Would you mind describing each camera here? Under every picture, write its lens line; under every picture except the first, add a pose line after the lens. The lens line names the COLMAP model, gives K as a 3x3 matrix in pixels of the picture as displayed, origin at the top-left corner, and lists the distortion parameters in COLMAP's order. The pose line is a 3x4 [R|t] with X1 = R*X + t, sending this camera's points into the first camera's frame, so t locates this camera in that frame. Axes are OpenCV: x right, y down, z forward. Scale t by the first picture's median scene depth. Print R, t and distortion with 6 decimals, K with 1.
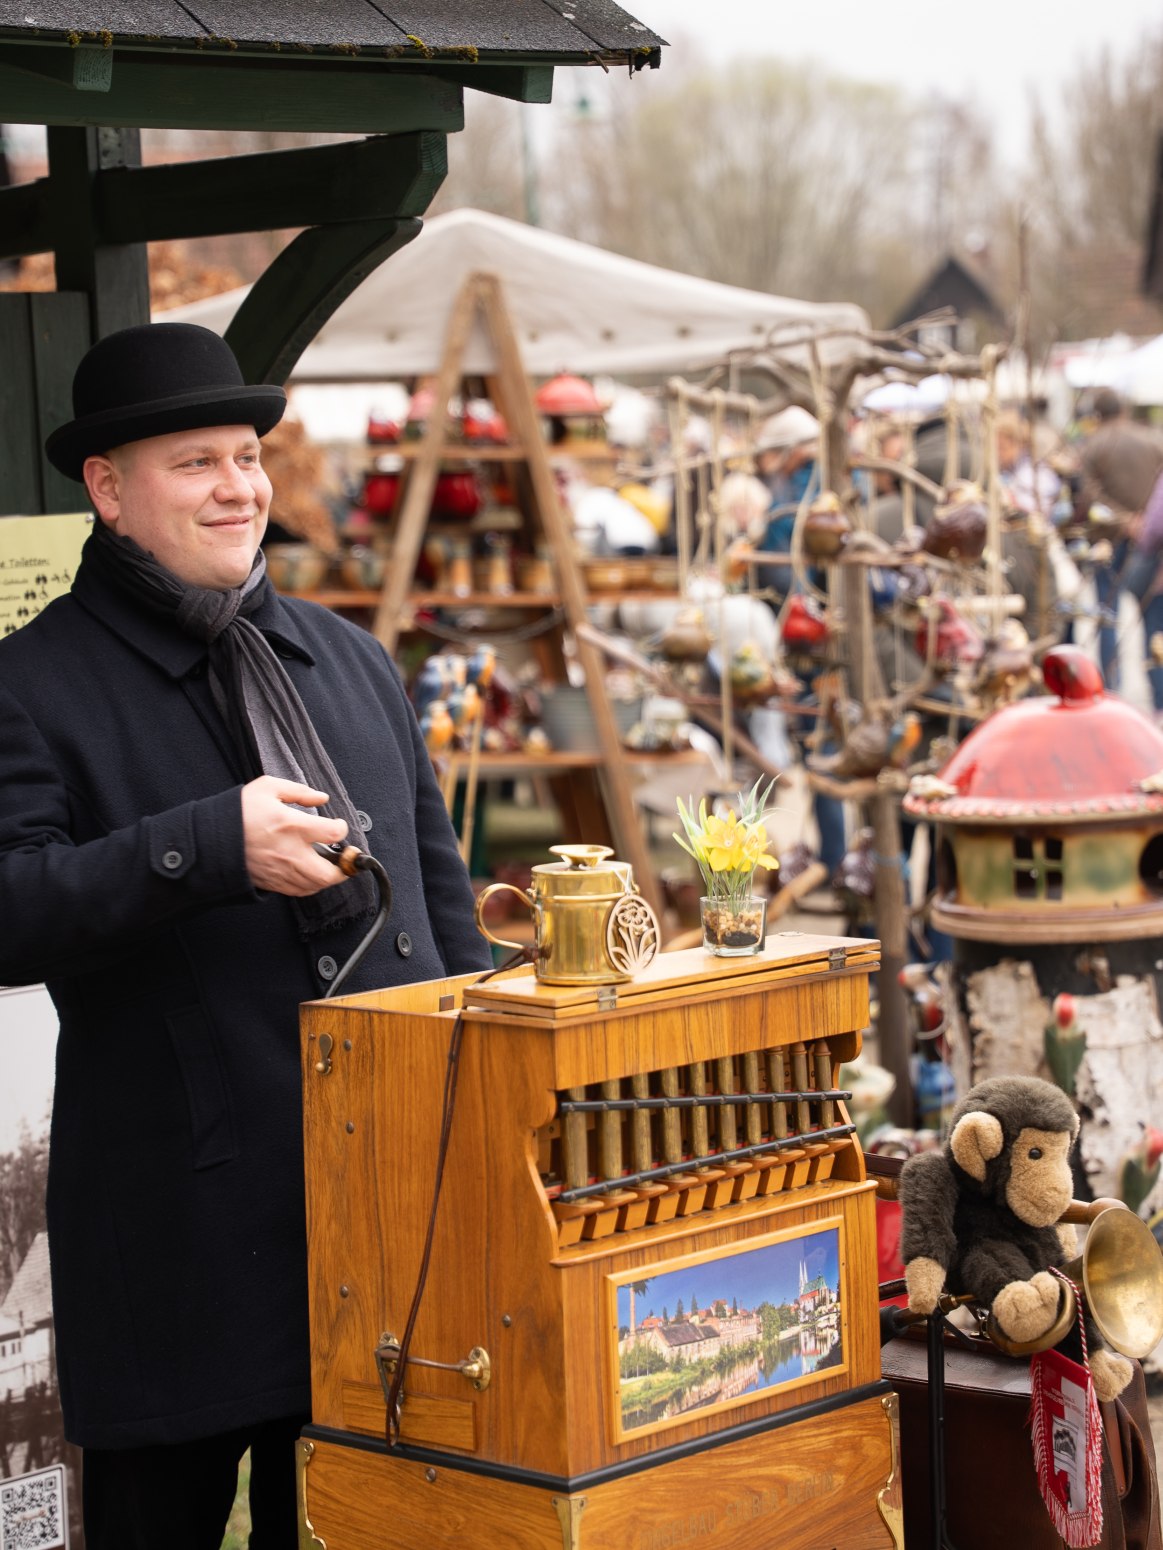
lens RADIAL K [[3632.9, 0, 581.5], [0, 3632.9, 775.0], [0, 0, 1]] dist [0.541167, -0.207324]
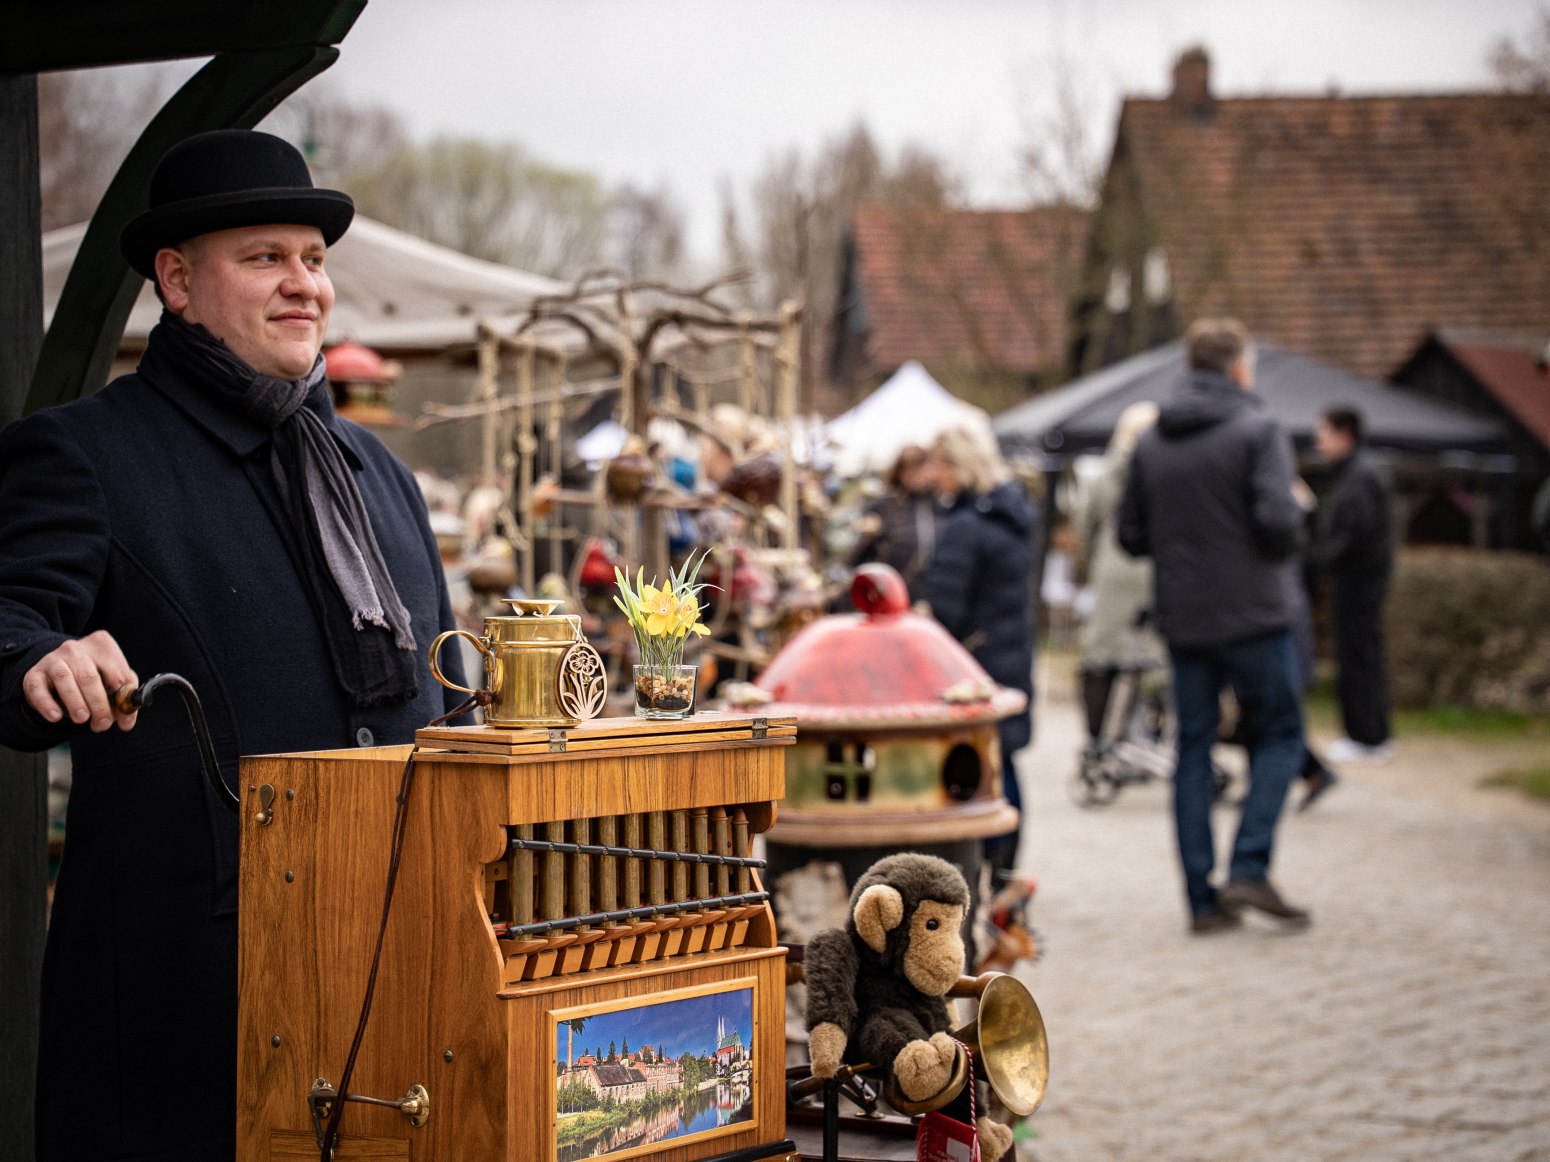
lens RADIAL K [[3632.9, 0, 775.0], [0, 3632.9, 581.0], [0, 0, 1]] dist [0.541167, -0.207324]
pose [[0.988601, 0.027166, 0.148086, -0.083091], [-0.014182, 0.996016, -0.088044, 0.102059], [-0.149887, 0.084940, 0.985048, -0.036491]]
